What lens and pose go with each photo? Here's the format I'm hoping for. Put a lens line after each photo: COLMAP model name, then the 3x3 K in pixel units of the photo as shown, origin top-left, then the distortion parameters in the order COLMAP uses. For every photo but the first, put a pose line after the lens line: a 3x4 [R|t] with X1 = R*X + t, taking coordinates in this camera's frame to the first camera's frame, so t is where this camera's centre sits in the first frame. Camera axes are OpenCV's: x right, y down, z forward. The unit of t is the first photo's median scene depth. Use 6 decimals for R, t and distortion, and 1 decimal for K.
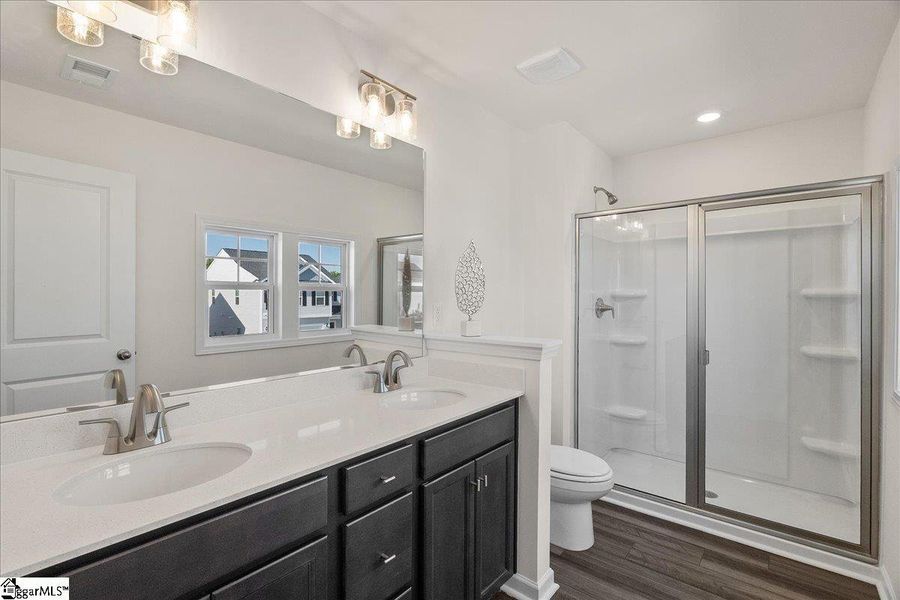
lens RADIAL K [[424.6, 0, 447.2], [0, 424.6, 297.5], [0, 0, 1]] dist [-0.000918, 0.000015]
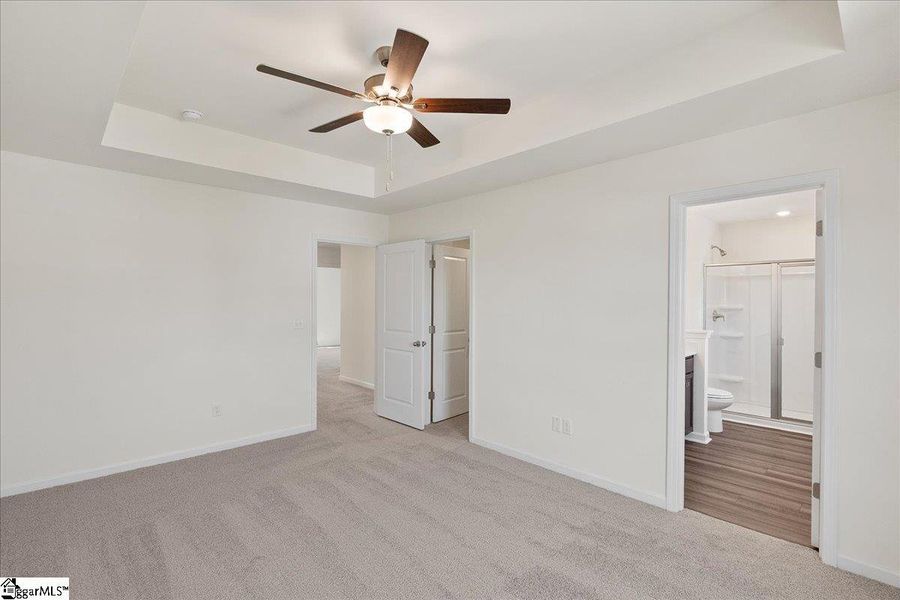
lens RADIAL K [[424.6, 0, 447.5], [0, 424.6, 302.3], [0, 0, 1]] dist [-0.000918, 0.000015]
pose [[0.992096, -0.003976, -0.125414, -0.504040], [0.004334, 0.999987, 0.002581, -0.040749], [0.125402, -0.003104, 0.992101, -0.848559]]
